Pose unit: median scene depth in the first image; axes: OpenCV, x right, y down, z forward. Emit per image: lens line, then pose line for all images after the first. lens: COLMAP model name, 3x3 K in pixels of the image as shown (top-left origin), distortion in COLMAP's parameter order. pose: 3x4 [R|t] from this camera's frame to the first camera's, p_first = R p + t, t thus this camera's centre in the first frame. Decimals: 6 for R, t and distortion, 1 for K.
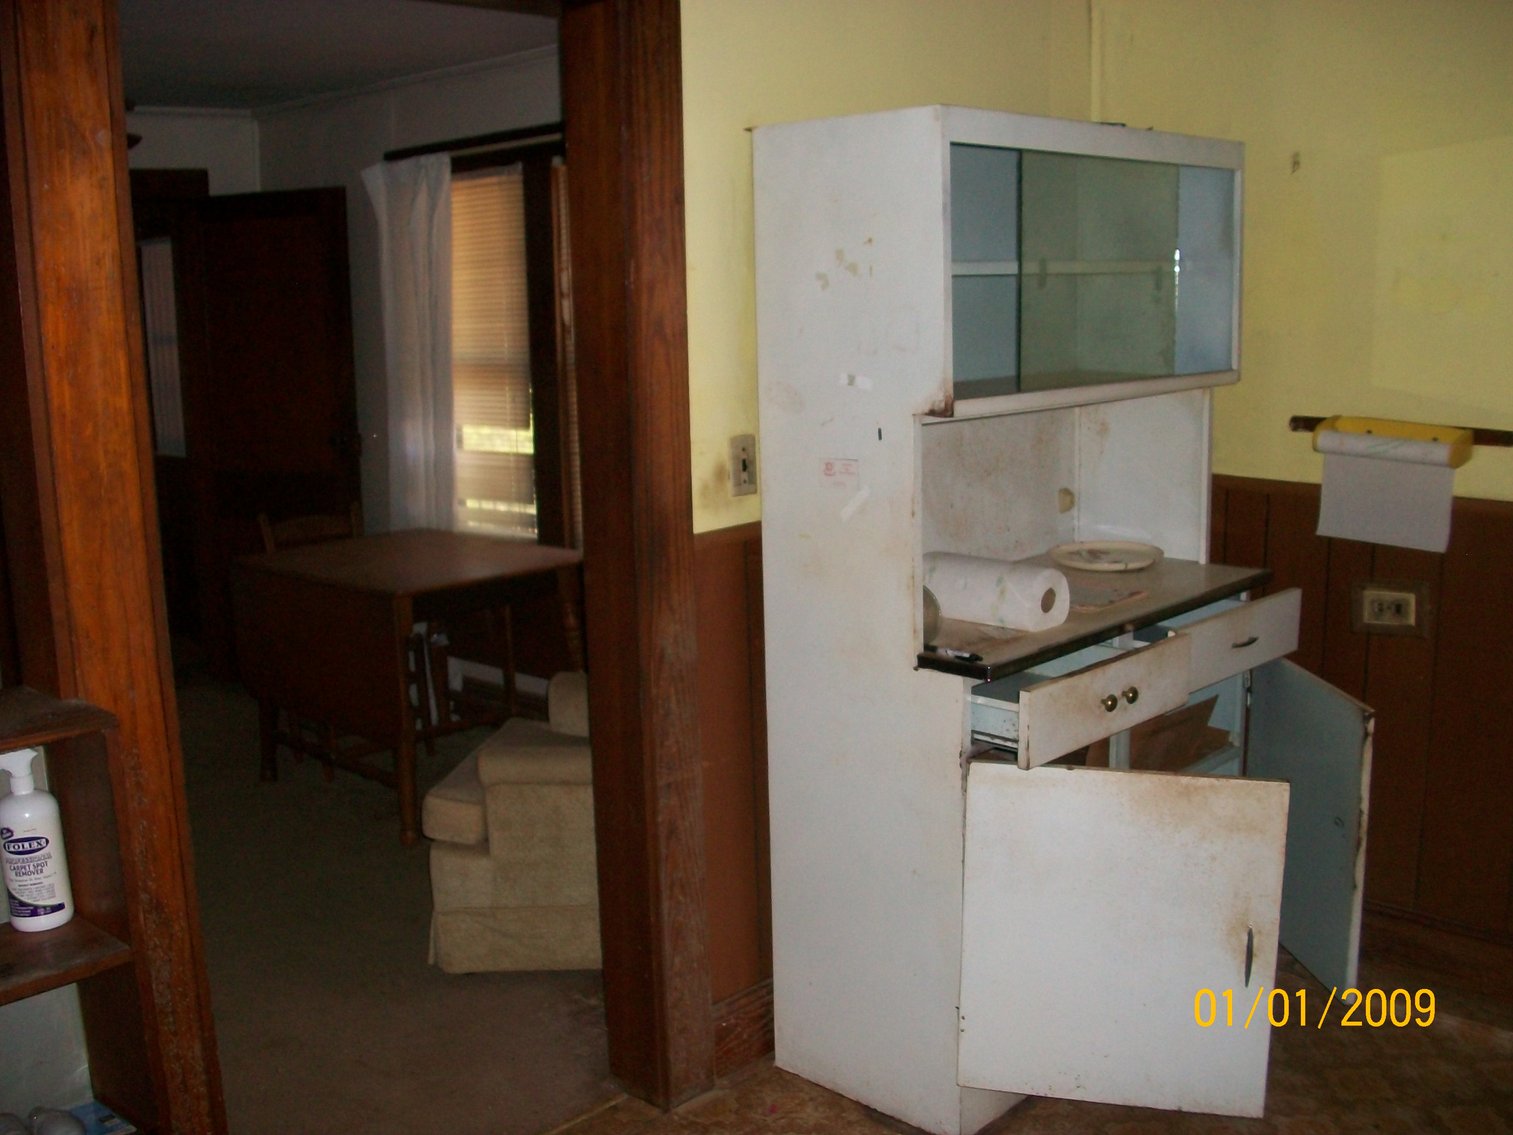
lens RADIAL K [[1529.9, 0, 757.0], [0, 1529.9, 569.4], [0, 0, 1]] dist [-0.130030, 0.000000]
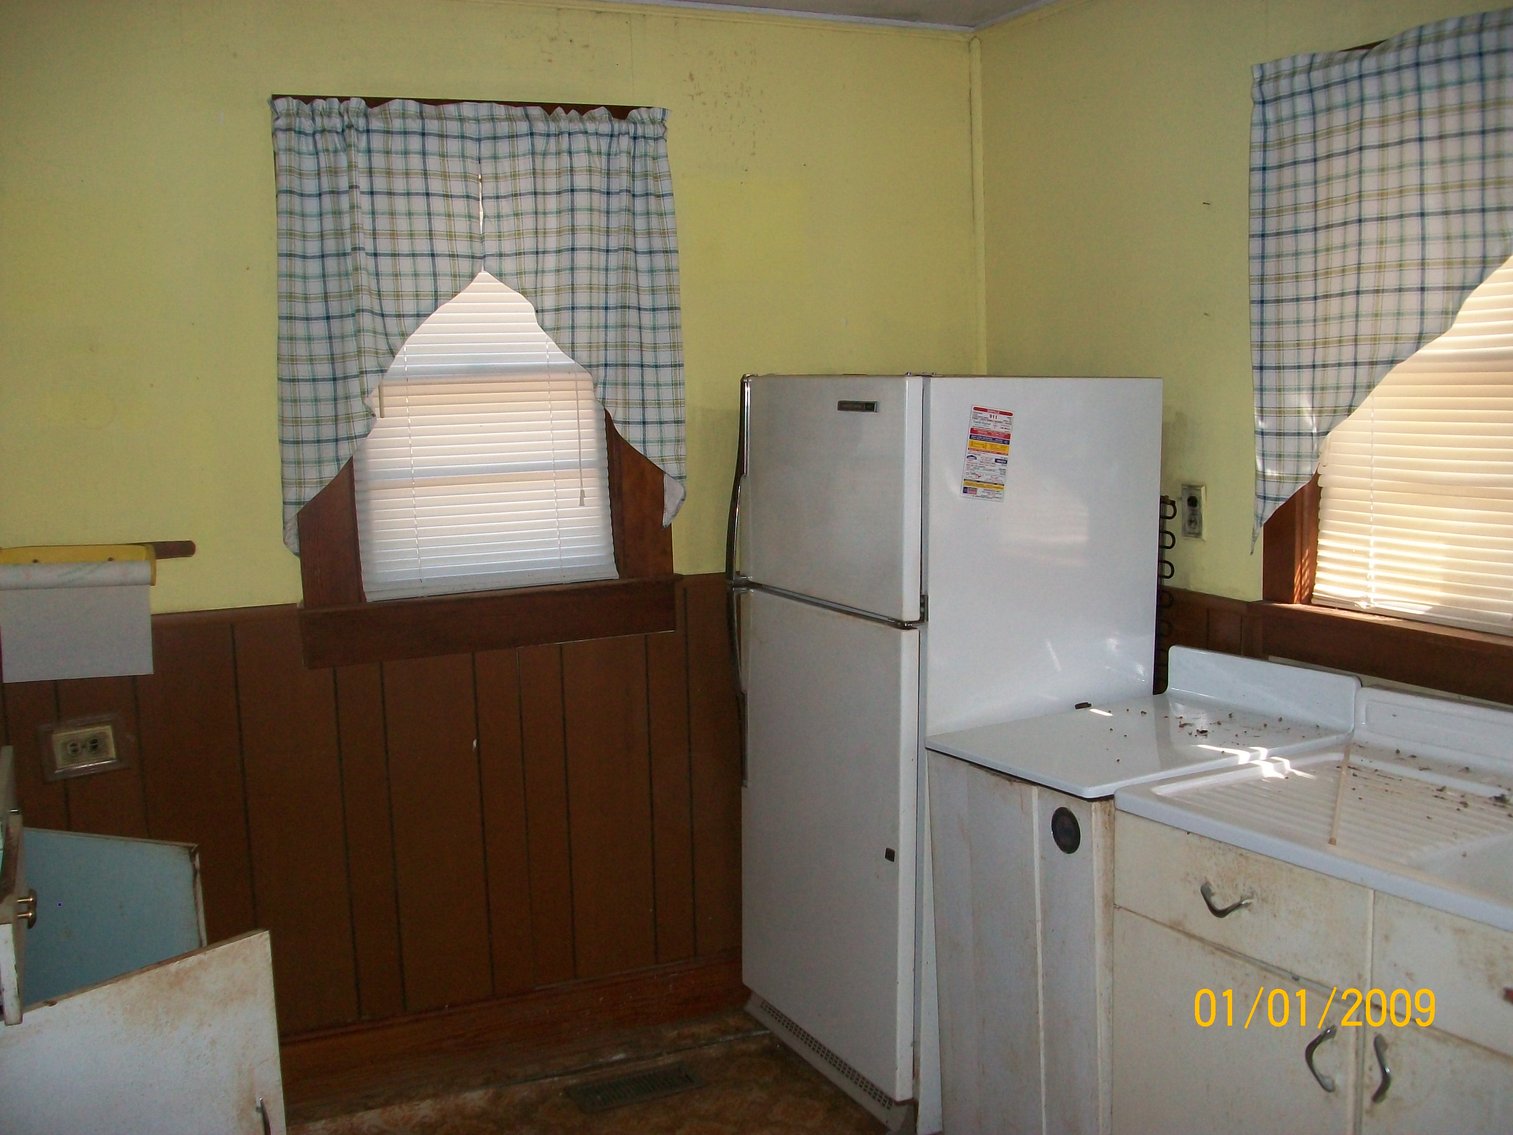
lens RADIAL K [[1529.9, 0, 744.1], [0, 1529.9, 567.6], [0, 0, 1]] dist [-0.130030, 0.000000]
pose [[0.333626, -0.104246, 0.936924, -0.305218], [0.187945, 0.981270, 0.042256, -0.047127], [-0.923781, 0.161993, 0.346969, 0.300911]]
